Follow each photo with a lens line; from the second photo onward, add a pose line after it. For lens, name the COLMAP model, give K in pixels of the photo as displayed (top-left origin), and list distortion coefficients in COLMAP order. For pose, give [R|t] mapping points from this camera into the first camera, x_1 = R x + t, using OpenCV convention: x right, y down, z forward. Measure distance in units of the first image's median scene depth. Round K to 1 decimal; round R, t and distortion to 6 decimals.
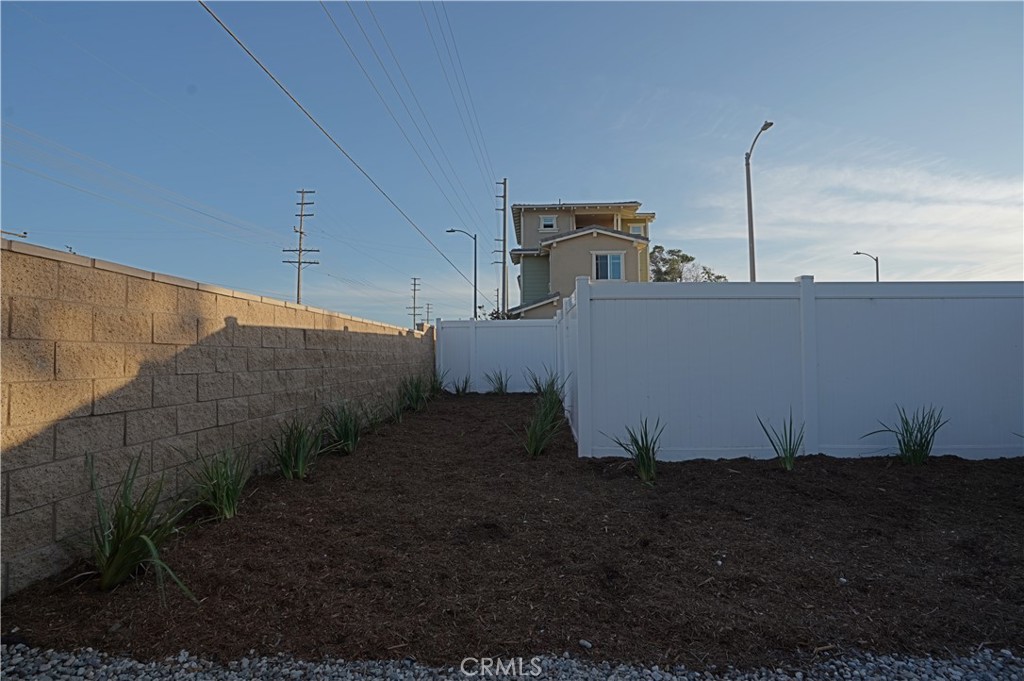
lens RADIAL K [[475.0, 0, 514.5], [0, 475.0, 343.4], [0, 0, 1]] dist [-0.073377, 0.029027]
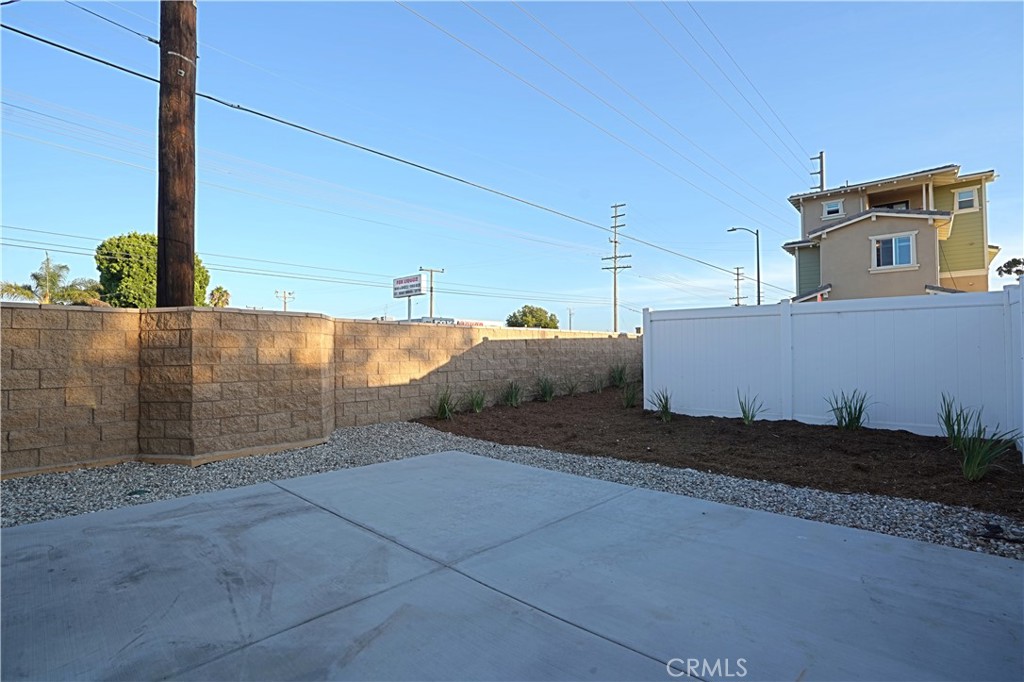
lens RADIAL K [[475.0, 0, 514.5], [0, 475.0, 343.9], [0, 0, 1]] dist [-0.073377, 0.029027]
pose [[0.774304, -0.007851, -0.632765, 0.189158], [0.019406, 0.999747, 0.011342, -0.008015], [0.632516, -0.021062, 0.774261, -0.147064]]
